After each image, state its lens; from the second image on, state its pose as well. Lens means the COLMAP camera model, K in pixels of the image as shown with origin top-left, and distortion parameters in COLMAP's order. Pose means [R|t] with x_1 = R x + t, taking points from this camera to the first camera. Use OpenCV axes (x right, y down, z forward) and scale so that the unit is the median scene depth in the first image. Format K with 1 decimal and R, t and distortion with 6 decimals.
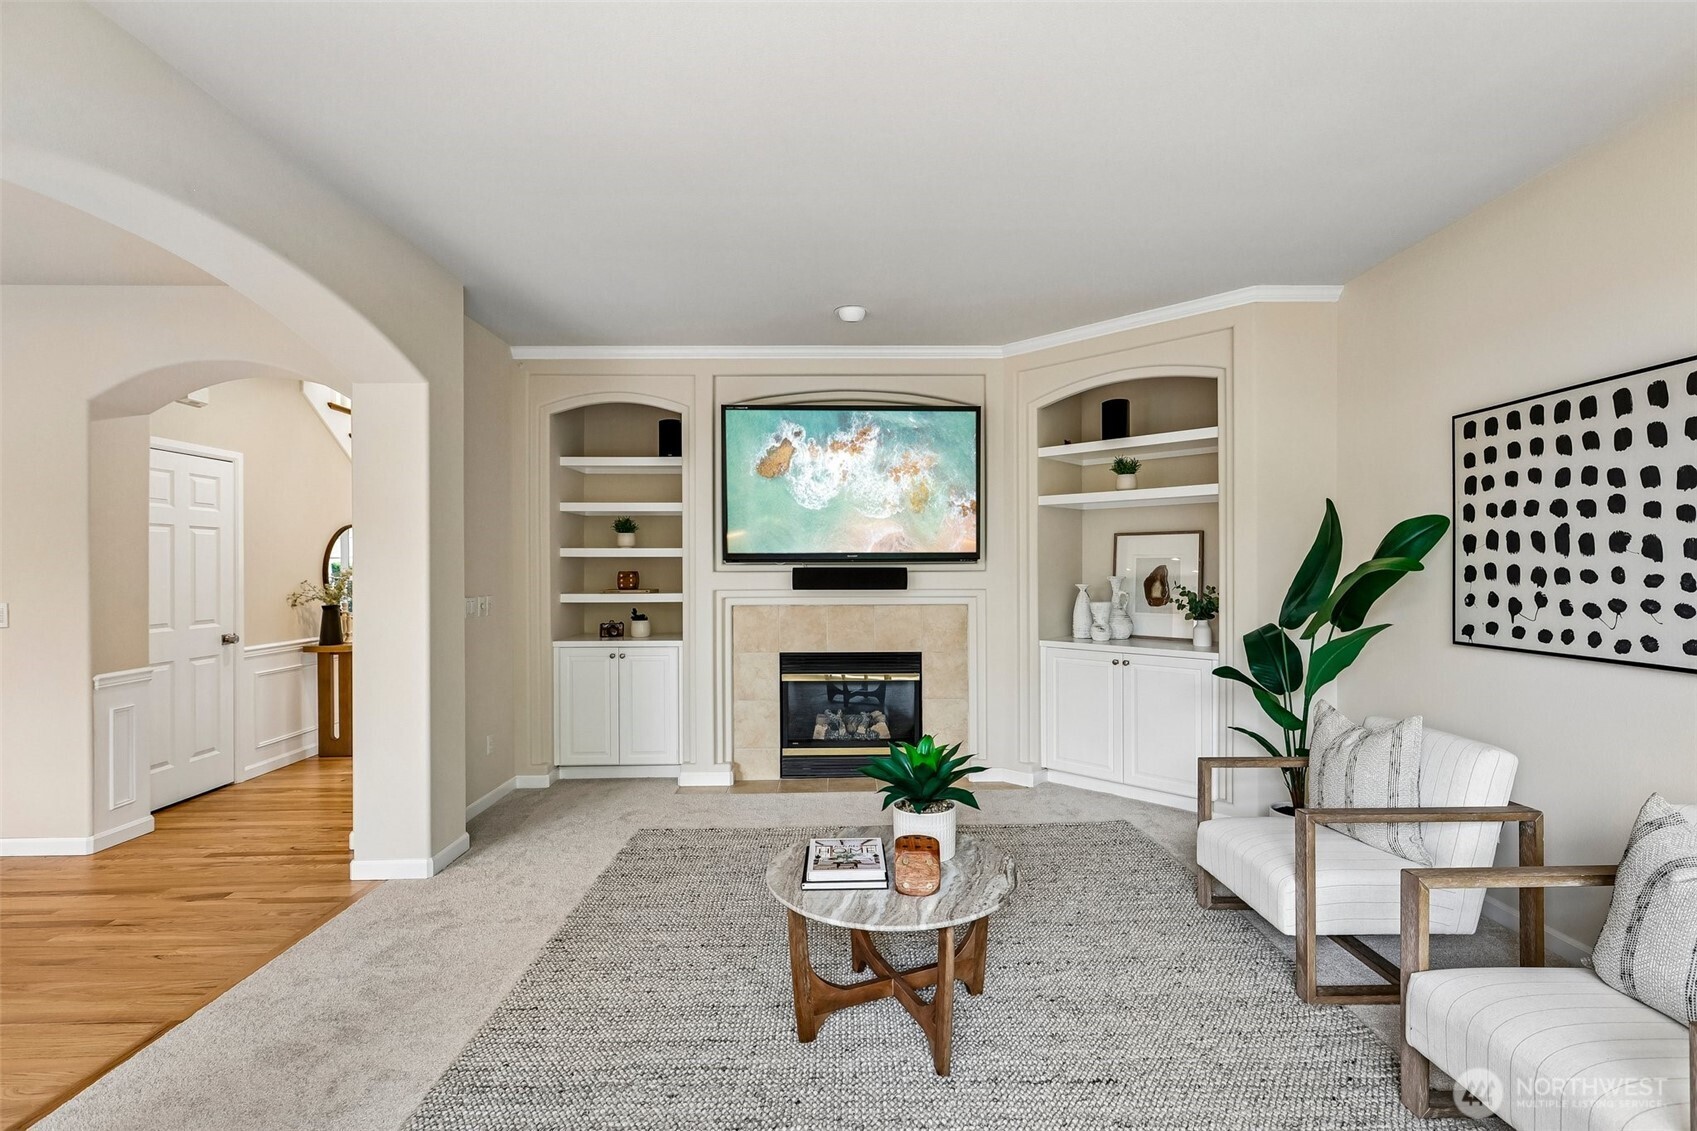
lens RADIAL K [[758.9, 0, 856.1], [0, 758.9, 565.9], [0, 0, 1]] dist [-0.003105, 0.003941]
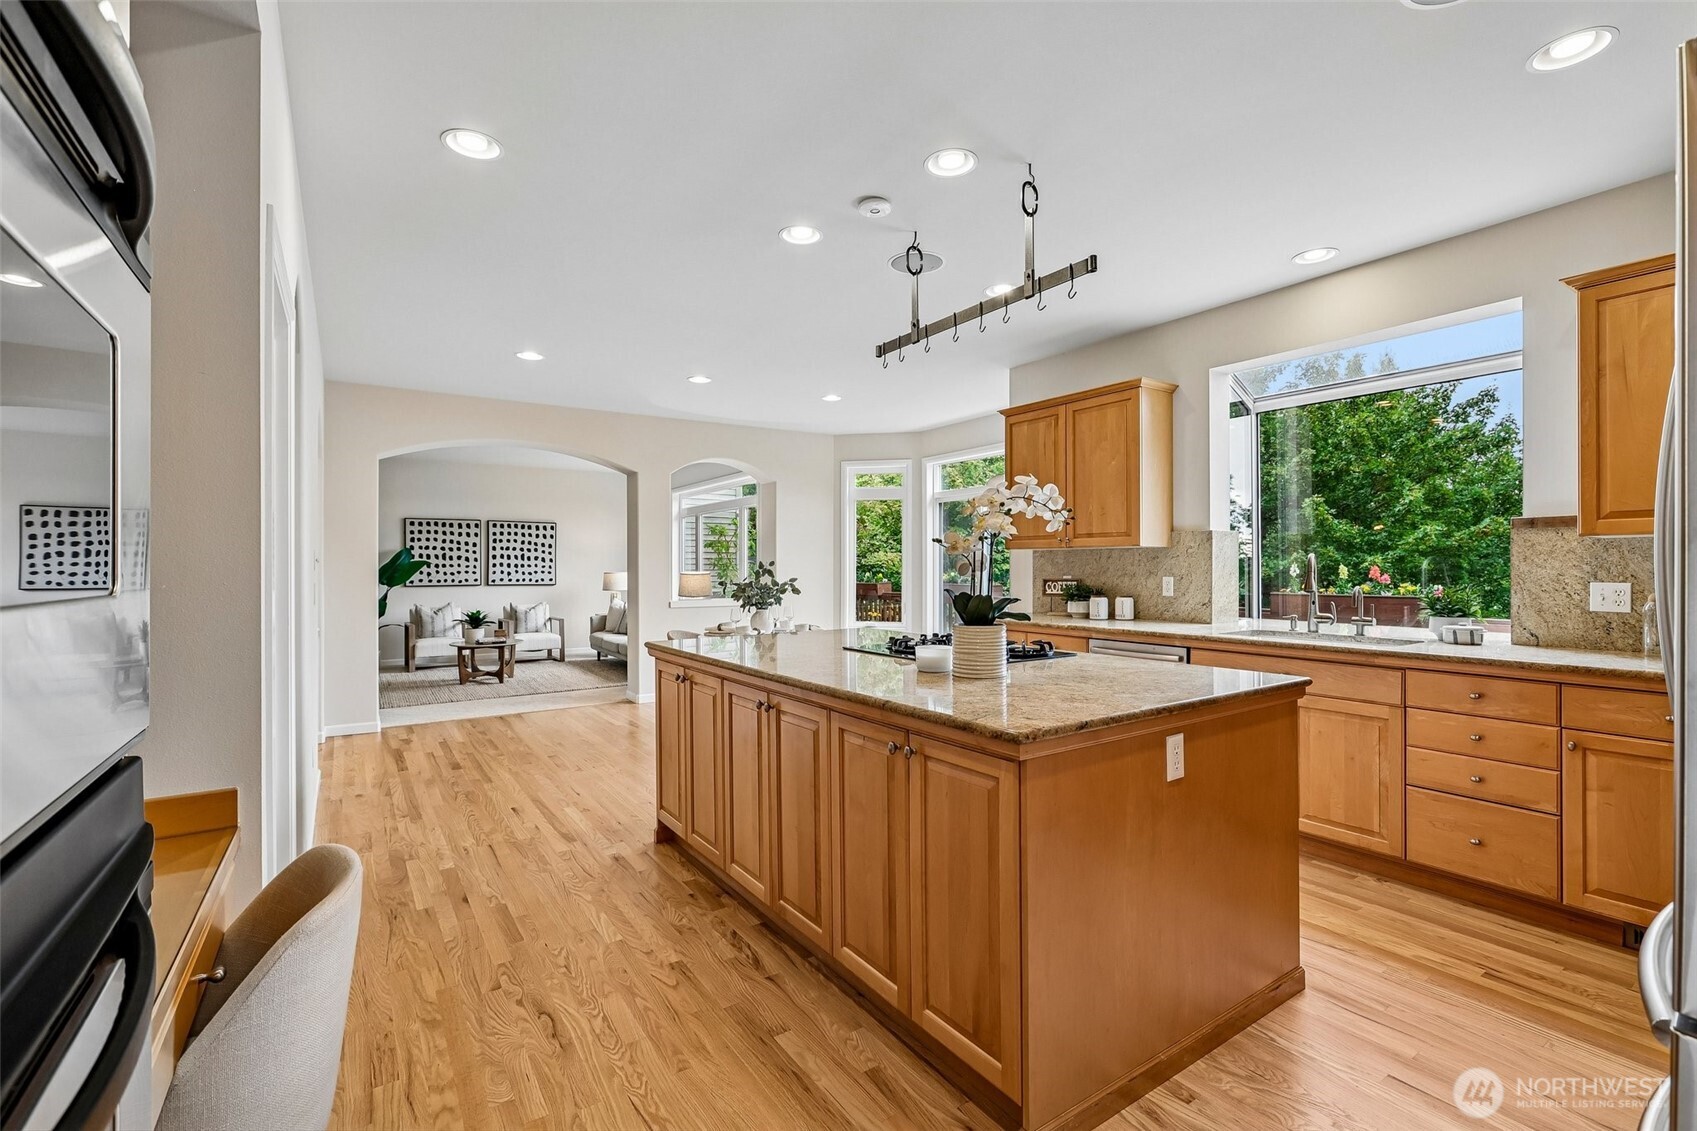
lens RADIAL K [[758.9, 0, 843.6], [0, 758.9, 565.9], [0, 0, 1]] dist [-0.003105, 0.003941]
pose [[-0.525275, 0.007944, 0.850896, -2.050885], [0.005312, 0.999968, -0.006057, 0.028492], [-0.850916, 0.001339, -0.525300, 0.748568]]
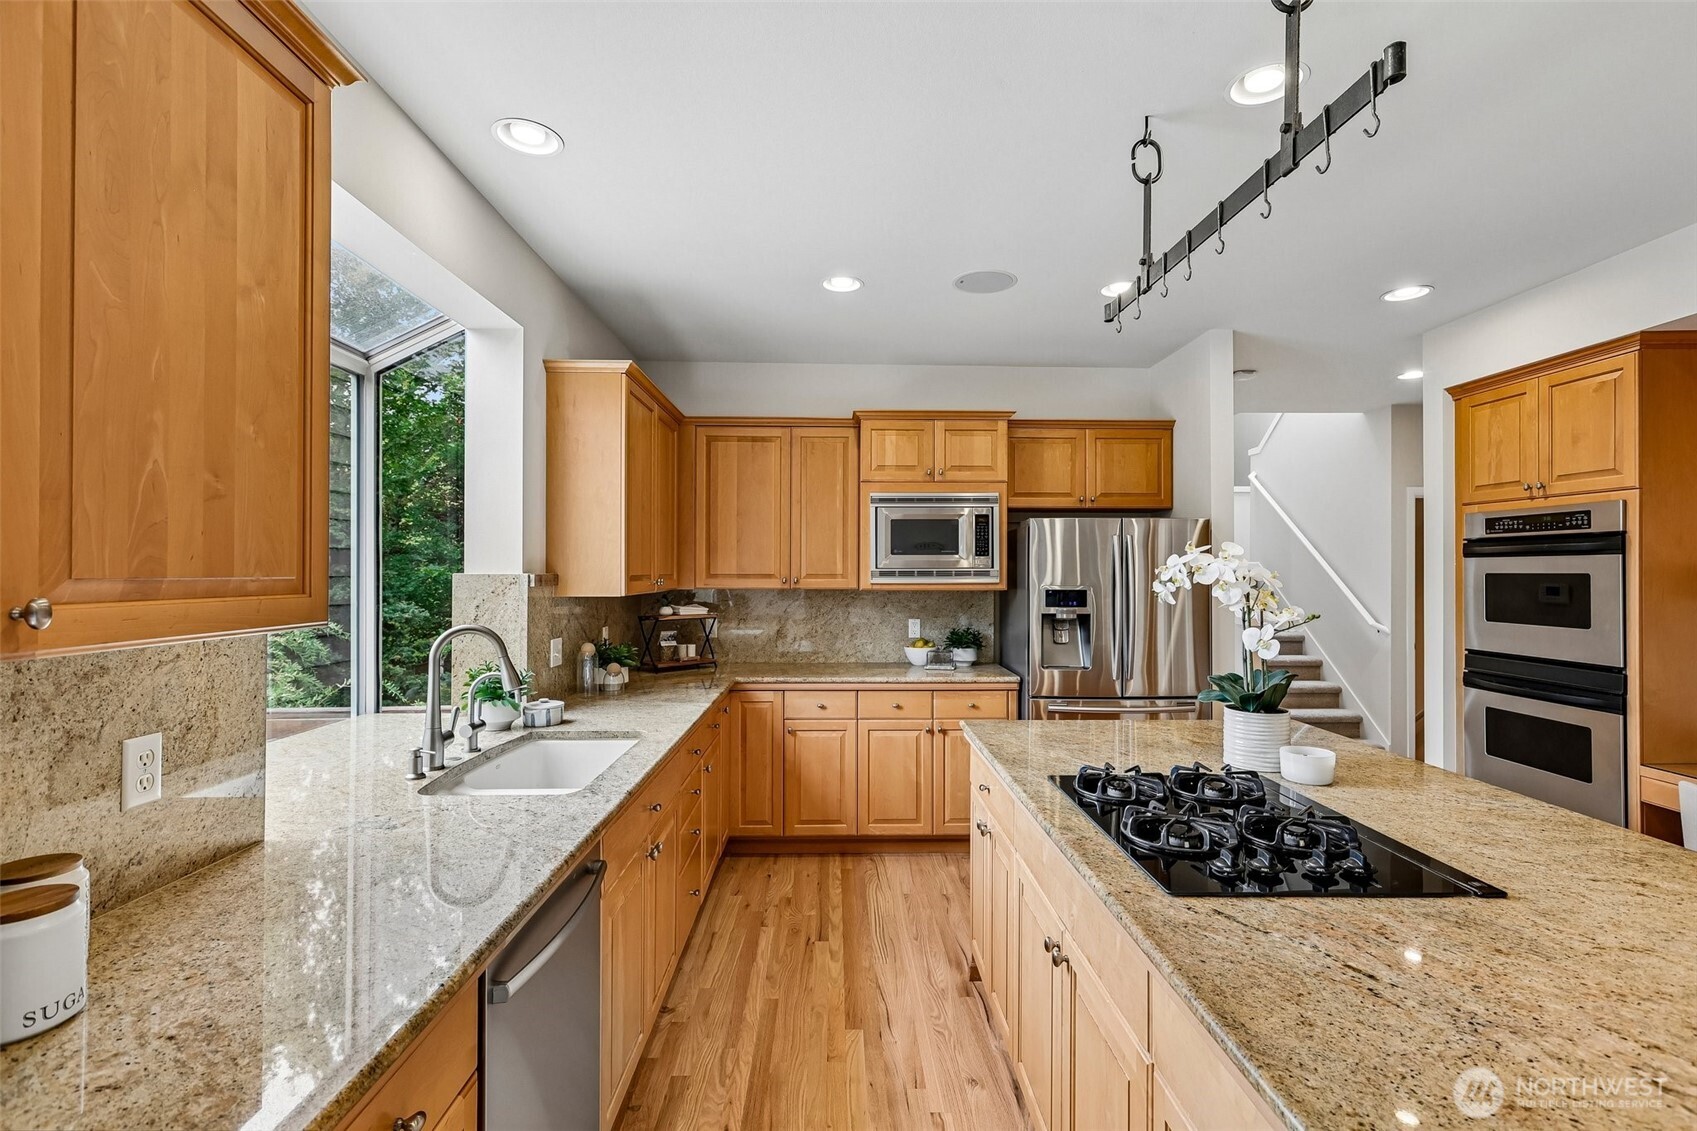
lens RADIAL K [[758.9, 0, 863.1], [0, 758.9, 565.1], [0, 0, 1]] dist [-0.003105, 0.003941]
pose [[0.009284, -0.000867, -0.999957, -1.159531], [-0.000938, 0.999999, -0.000876, -0.023785], [0.999956, 0.000946, 0.009283, 0.127456]]
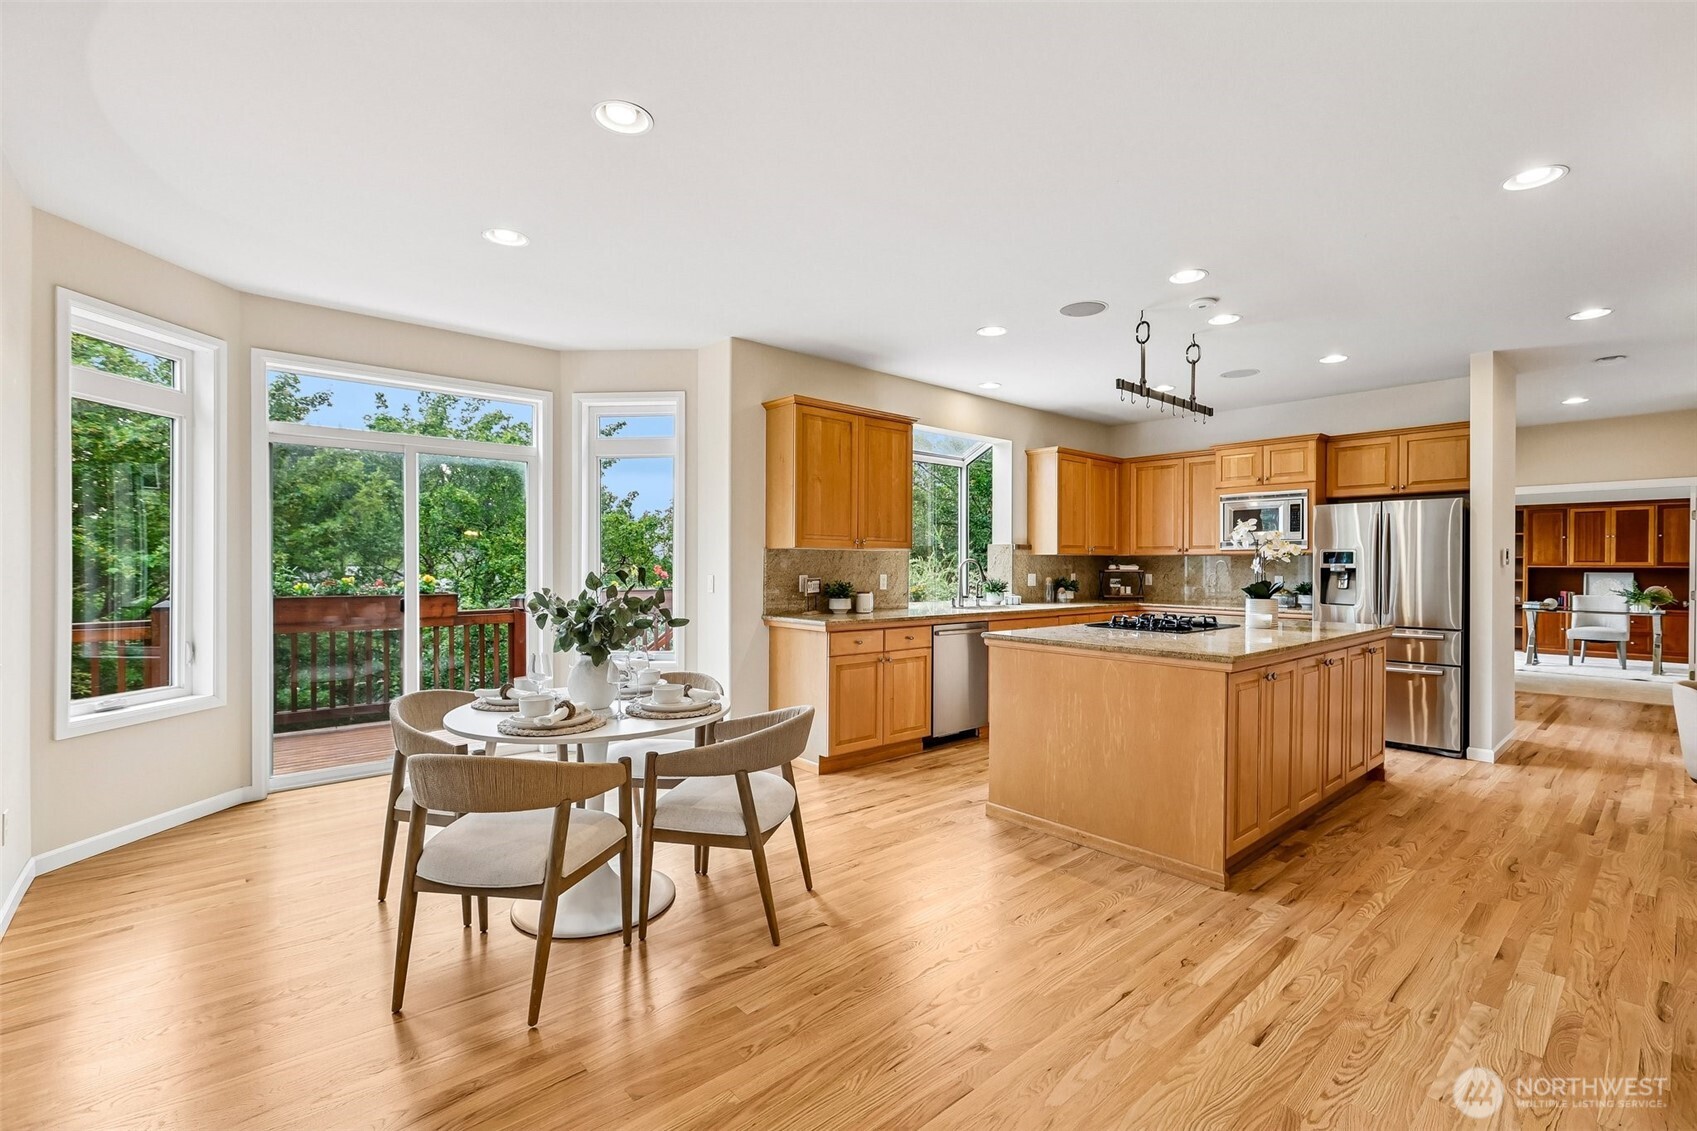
lens RADIAL K [[758.9, 0, 868.5], [0, 758.9, 565.4], [0, 0, 1]] dist [-0.003105, 0.003941]
pose [[-0.757370, 0.004197, -0.652972, -0.593063], [0.001054, 0.999986, 0.005206, 0.017450], [0.652985, 0.003255, -0.757364, 0.803305]]
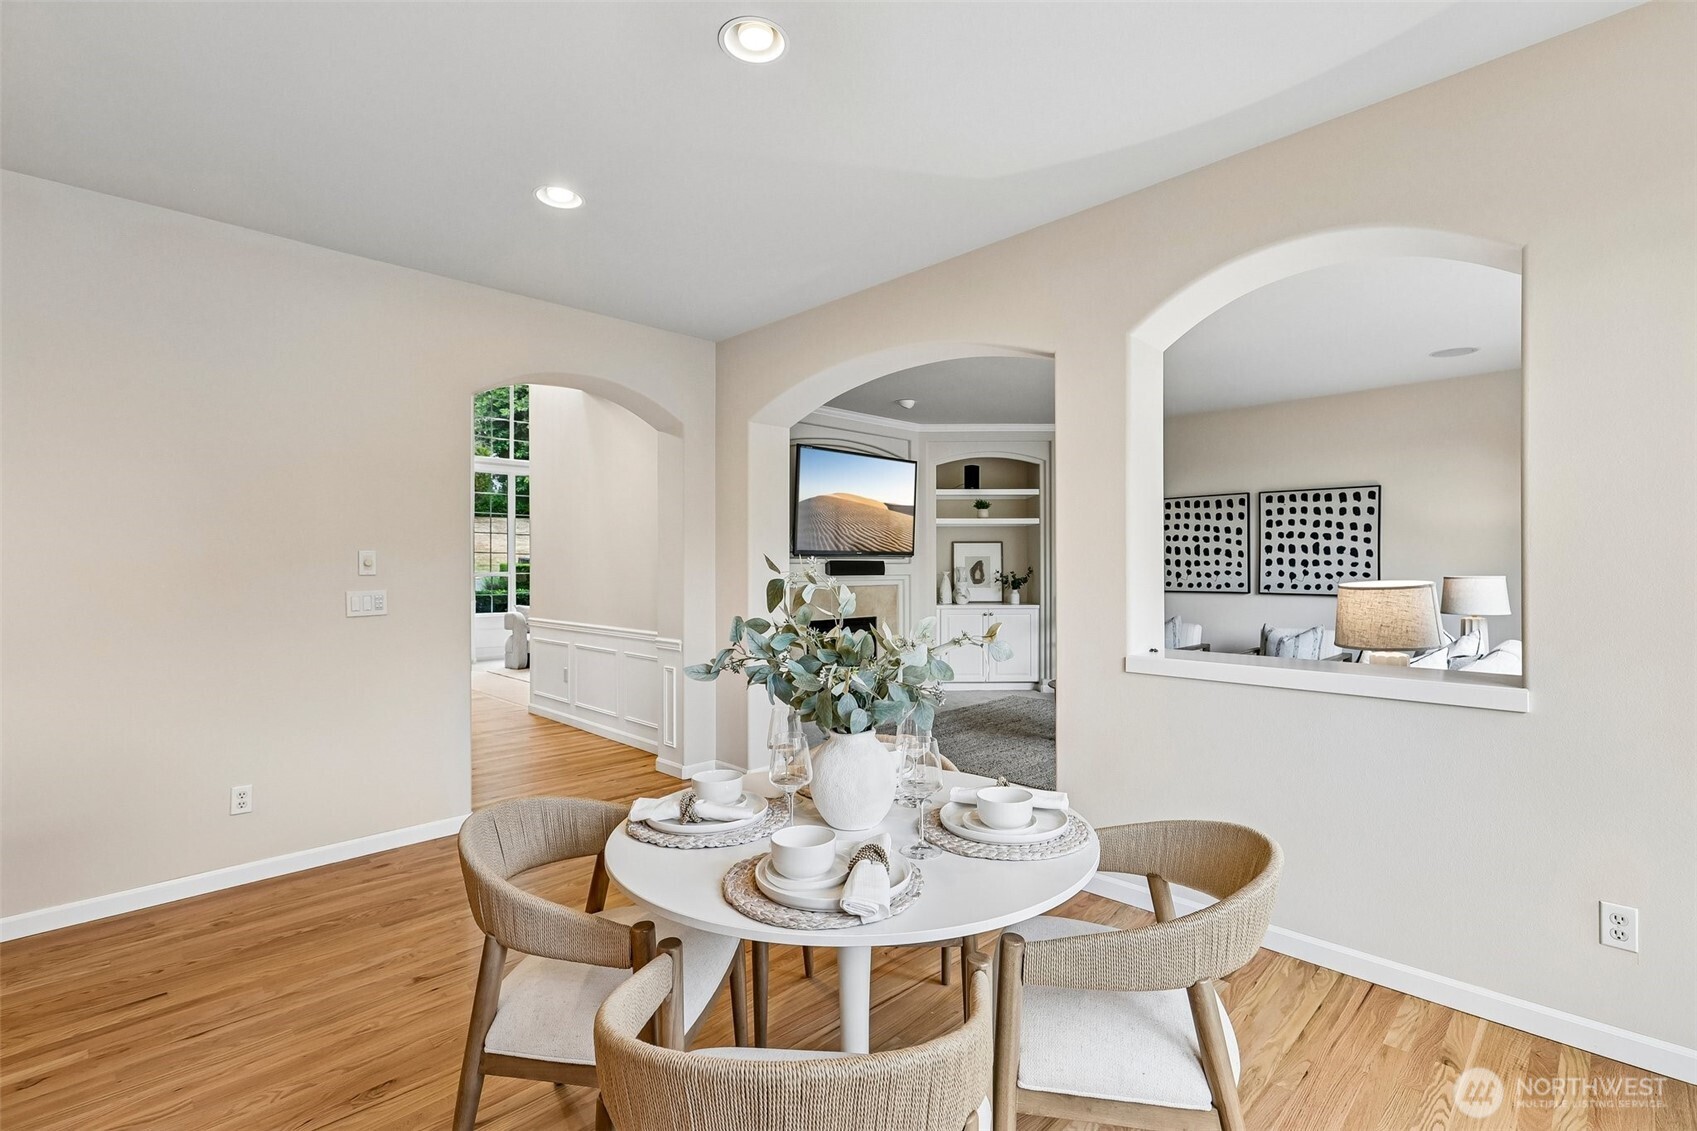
lens RADIAL K [[758.9, 0, 857.4], [0, 758.9, 565.3], [0, 0, 1]] dist [-0.003105, 0.003941]
pose [[0.726597, 0.003039, 0.687058, -1.082081], [-0.000048, 0.999990, -0.004373, 0.018779], [-0.687064, 0.003144, 0.726590, -0.095427]]
